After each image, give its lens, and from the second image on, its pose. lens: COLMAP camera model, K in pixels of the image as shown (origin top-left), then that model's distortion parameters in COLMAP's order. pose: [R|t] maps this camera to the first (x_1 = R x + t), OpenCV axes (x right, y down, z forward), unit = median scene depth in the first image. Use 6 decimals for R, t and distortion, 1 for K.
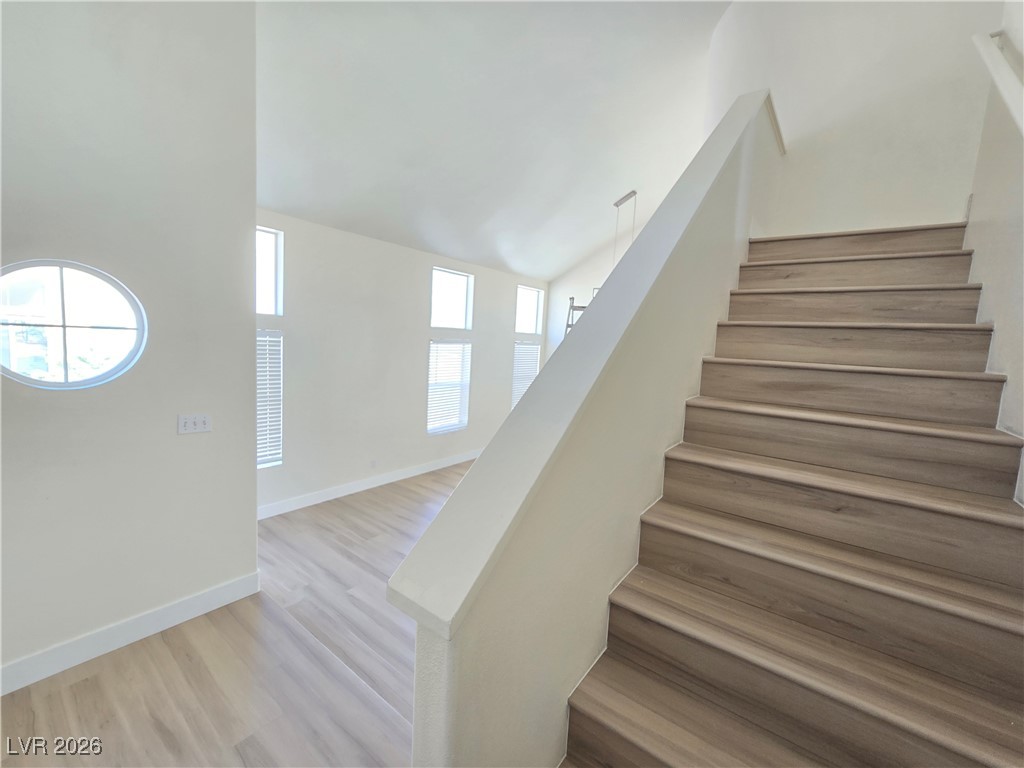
lens RADIAL K [[419.3, 0, 513.3], [0, 419.3, 381.4], [0, 0, 1]] dist [-0.001179, 0.000121]
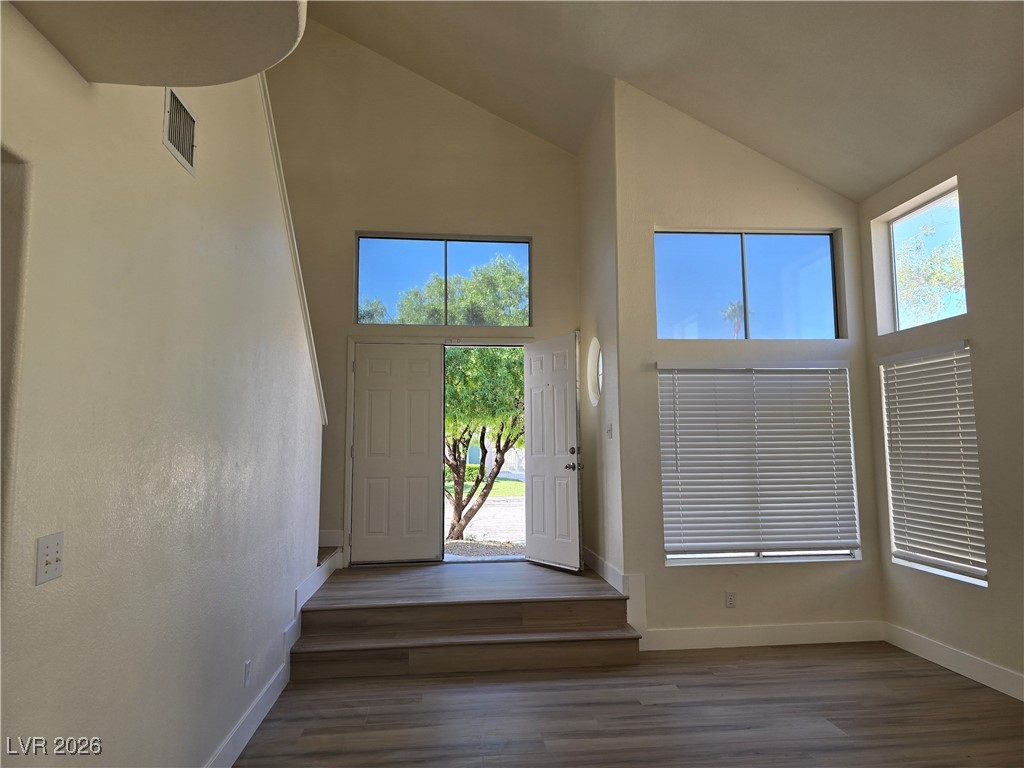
lens RADIAL K [[683.2, 0, 514.0], [0, 683.2, 377.9], [0, 0, 1]] dist [0.007624, 0.001220]
pose [[-0.737791, -0.122099, -0.663895, 0.328465], [-0.101929, 0.992379, -0.069237, 0.038294], [0.667289, 0.016588, -0.744614, 0.832401]]
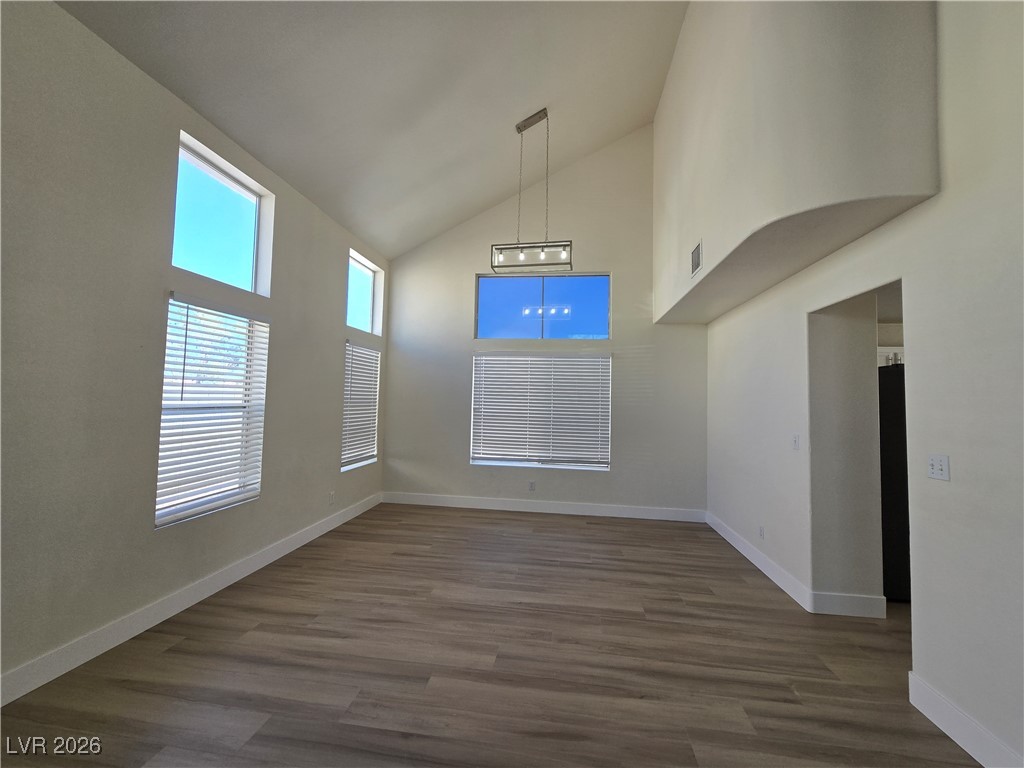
lens RADIAL K [[418.5, 0, 510.9], [0, 418.5, 378.7], [0, 0, 1]] dist [-0.003488, 0.000499]
pose [[0.873331, -0.010256, 0.487020, -0.092566], [0.075838, 0.990451, -0.115136, 0.053581], [-0.481188, 0.137486, 0.865769, 0.435531]]
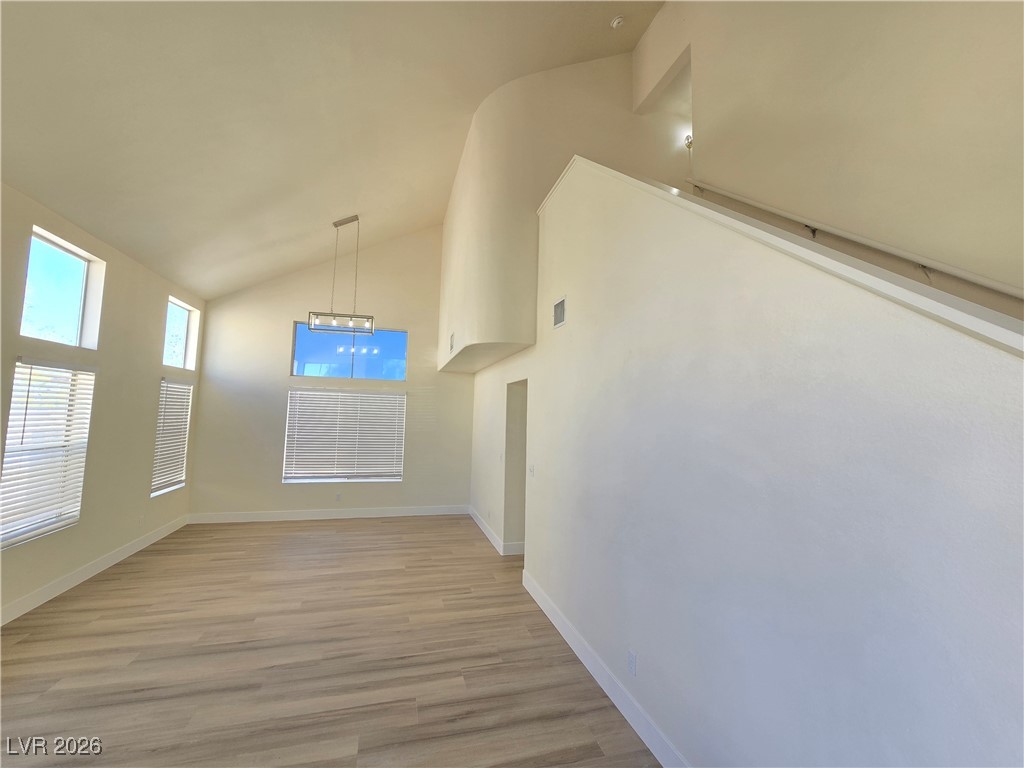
lens RADIAL K [[418.5, 0, 510.9], [0, 418.5, 378.7], [0, 0, 1]] dist [-0.003488, 0.000499]
pose [[0.605517, 0.029295, 0.795293, -0.212261], [0.090939, 0.990230, -0.105714, 0.031977], [-0.790620, 0.136335, 0.596937, 0.194748]]
